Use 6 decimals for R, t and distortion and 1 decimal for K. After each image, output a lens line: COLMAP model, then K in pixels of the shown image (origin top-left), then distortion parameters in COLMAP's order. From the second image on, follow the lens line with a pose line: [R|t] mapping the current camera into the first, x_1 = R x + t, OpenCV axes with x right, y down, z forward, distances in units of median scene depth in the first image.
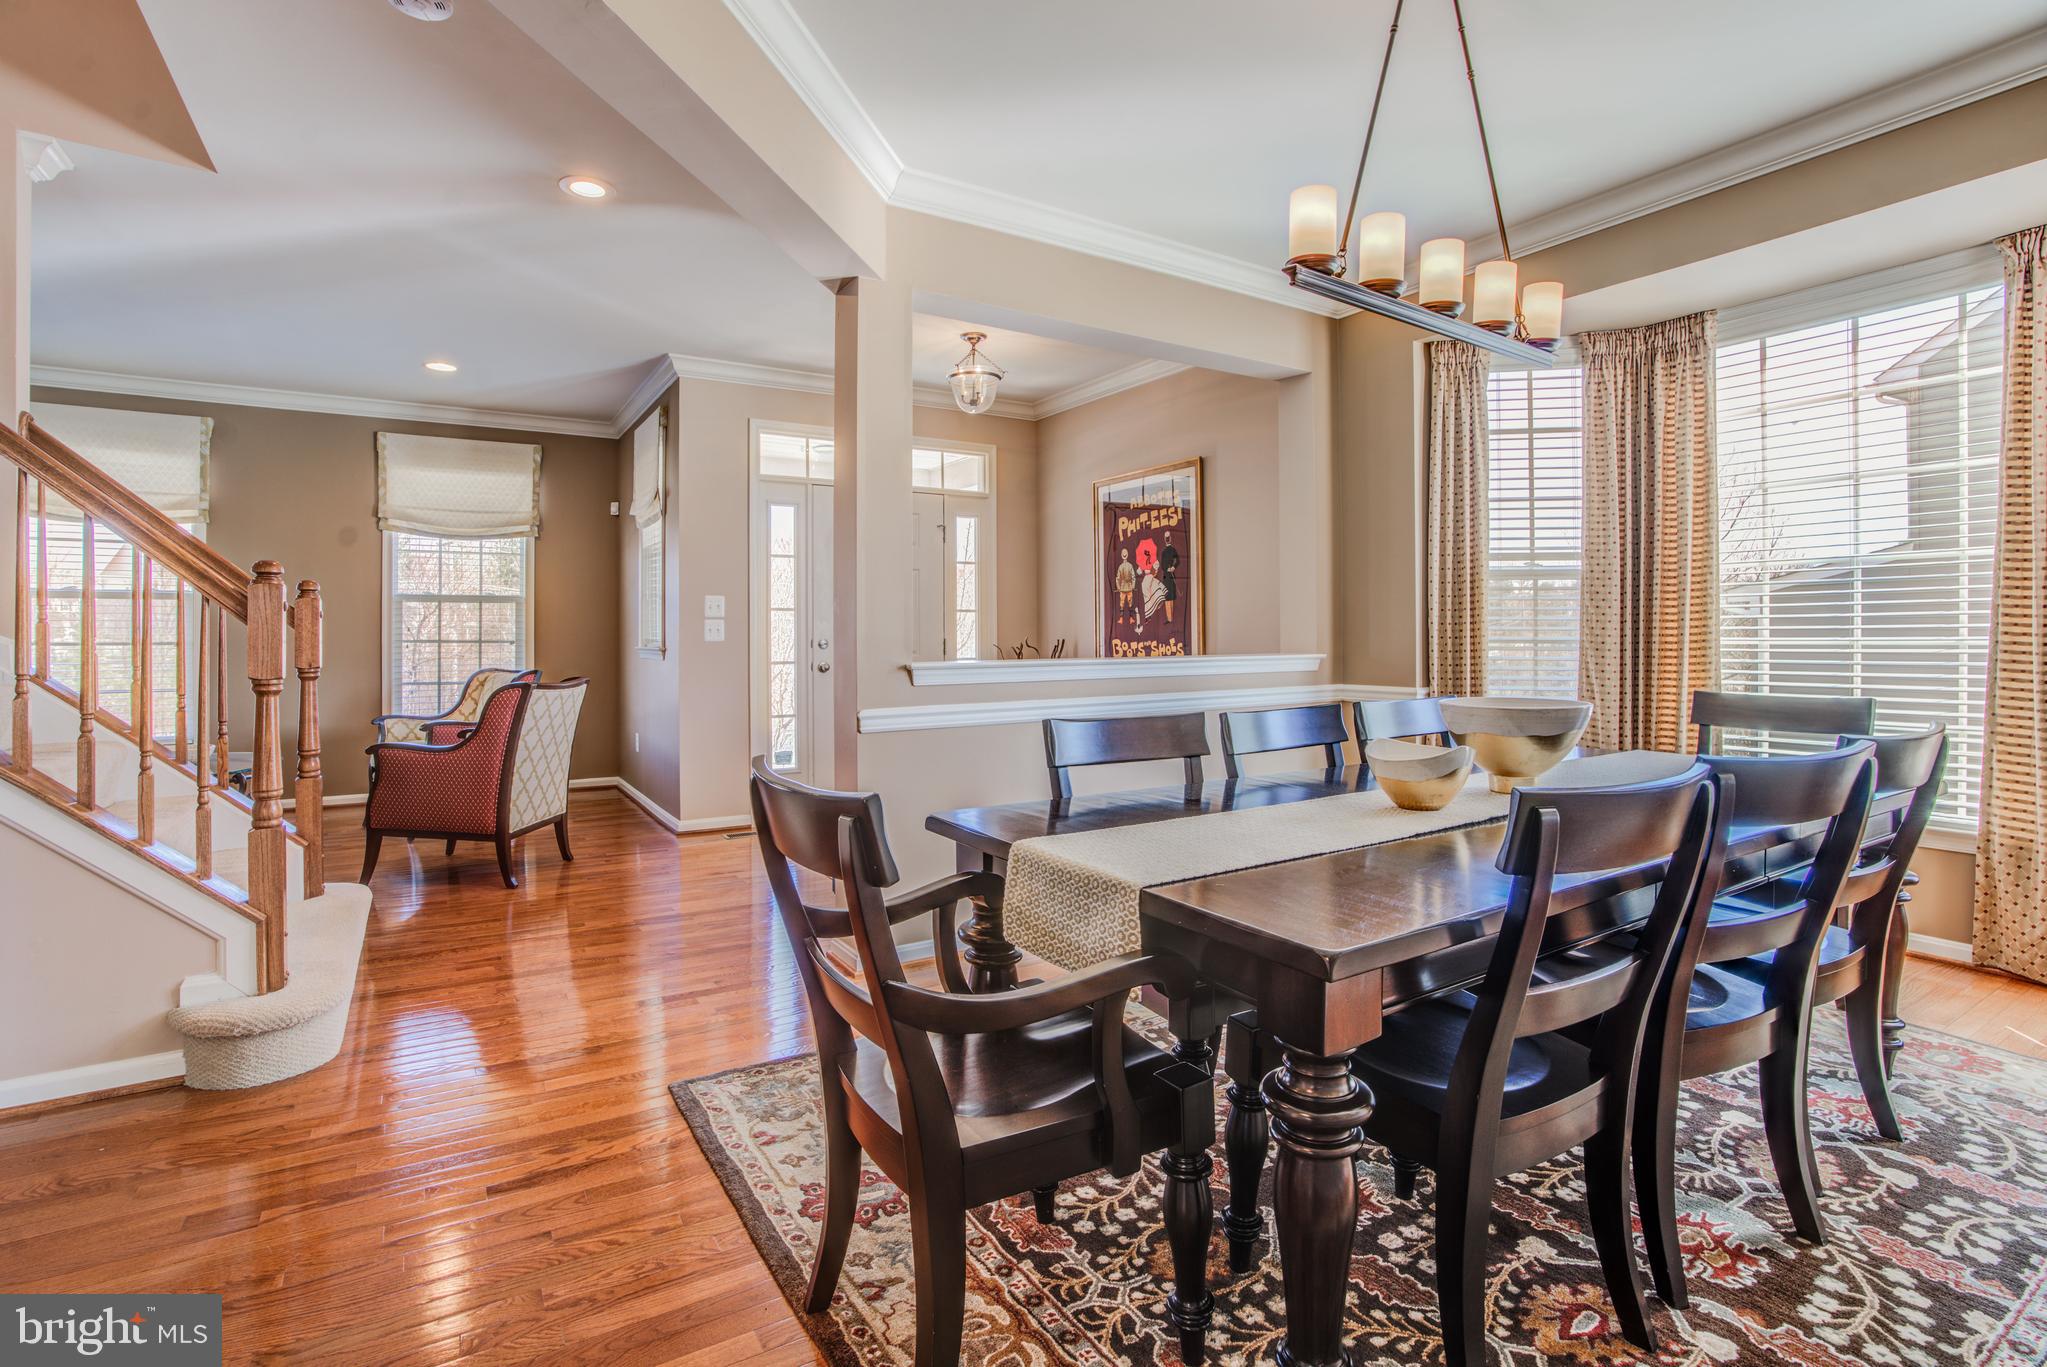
lens RADIAL K [[946.5, 0, 1010.2], [0, 946.5, 642.0], [0, 0, 1]] dist [-0.059878, 0.019485]
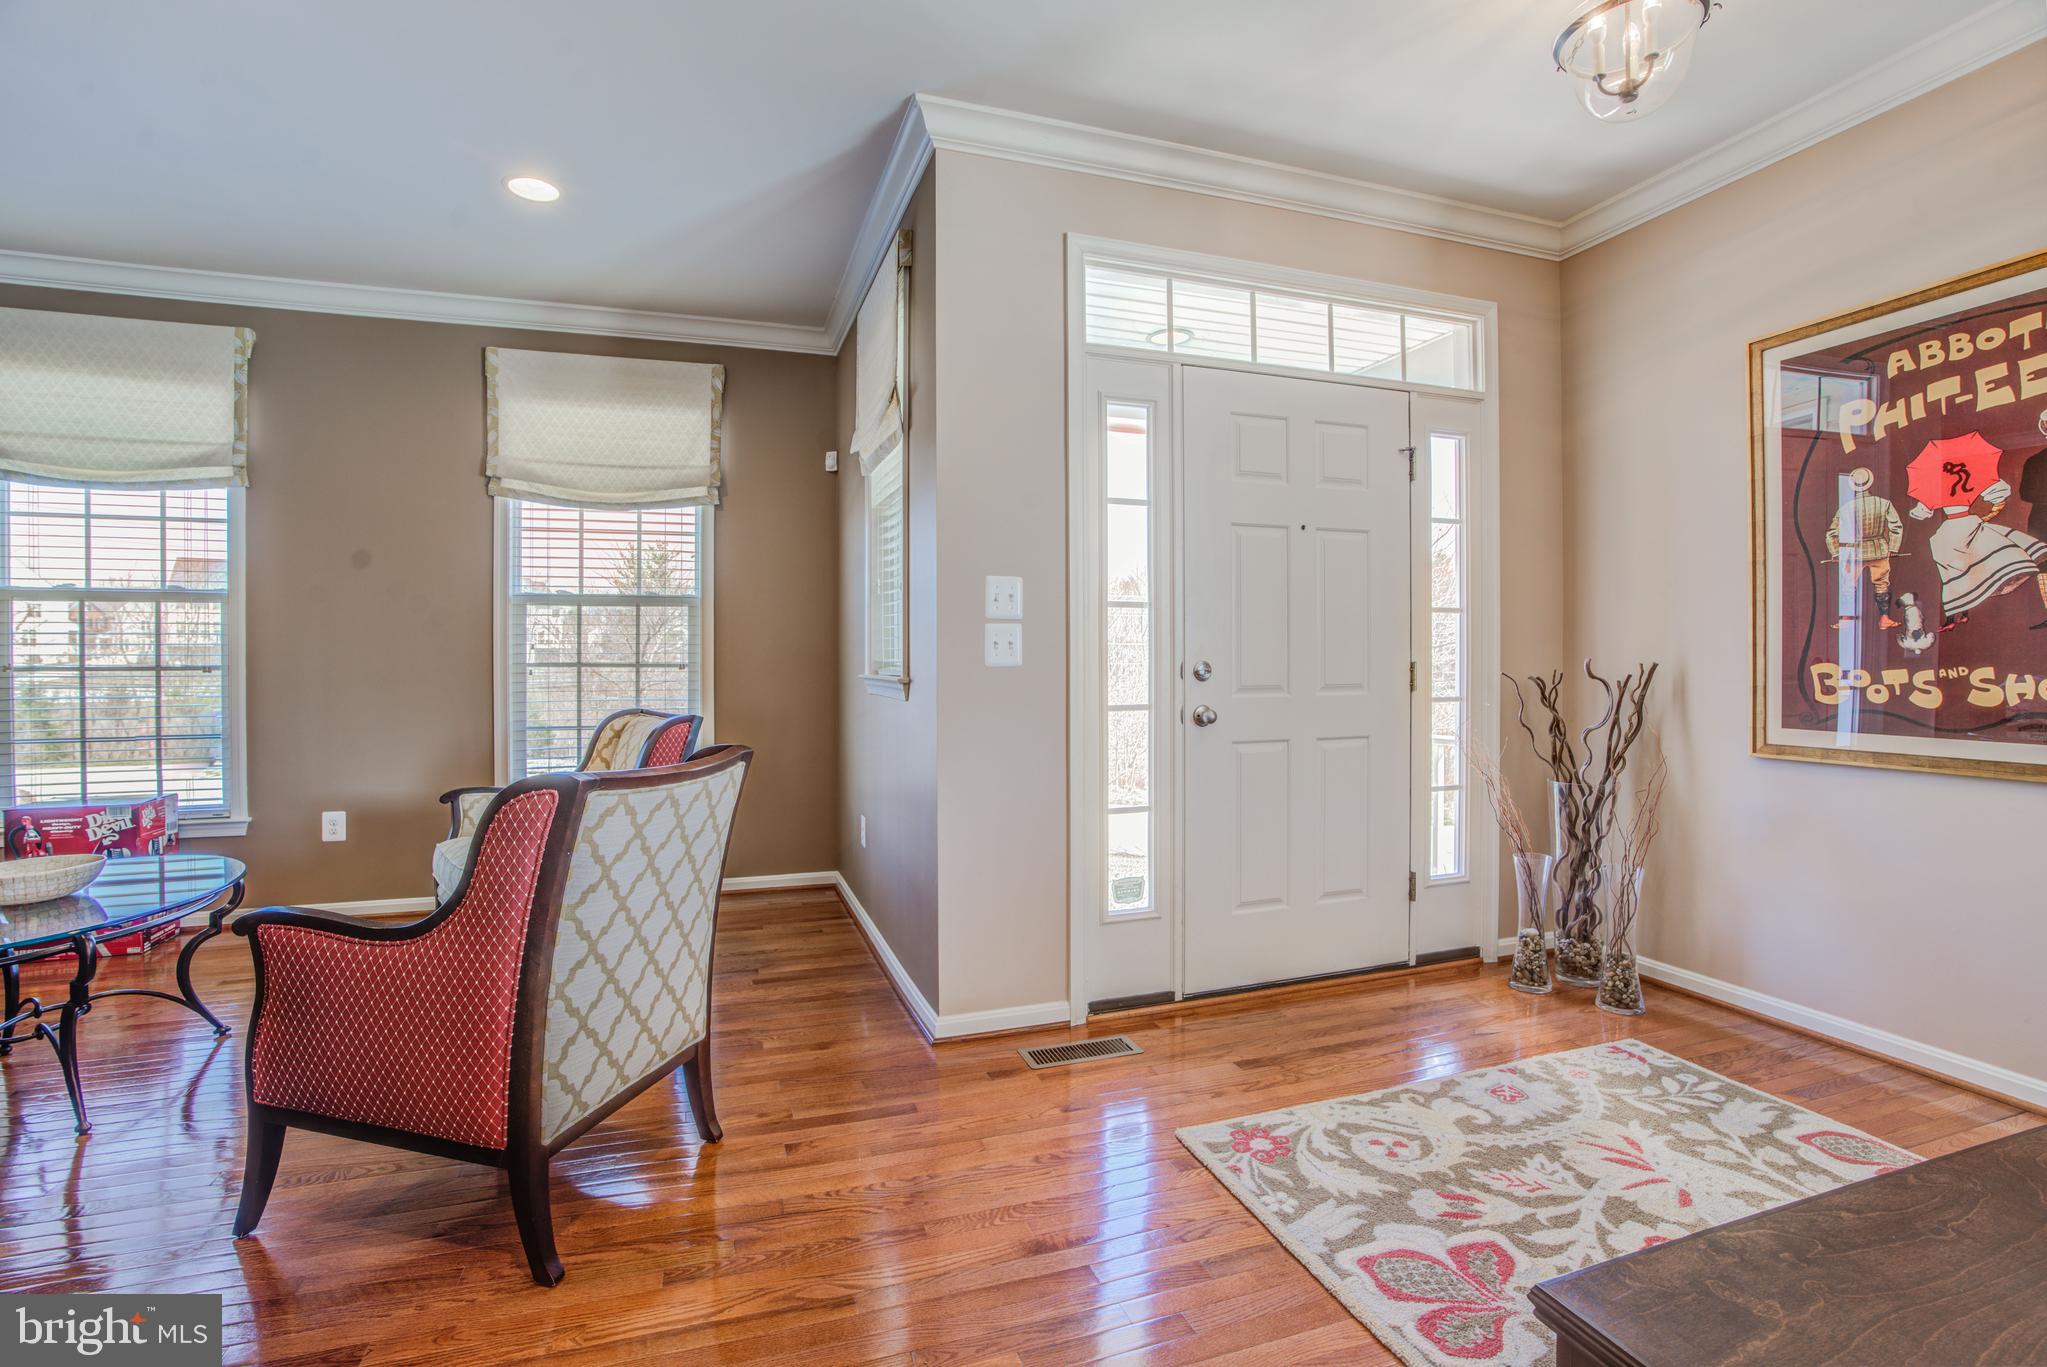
lens RADIAL K [[946.5, 0, 1037.1], [0, 946.5, 678.2], [0, 0, 1]] dist [-0.059878, 0.019485]
pose [[0.978560, 0.004192, -0.205920, -0.180486], [-0.001374, 0.999903, 0.013827, -0.001051], [0.205958, -0.013248, 0.978471, 0.475090]]
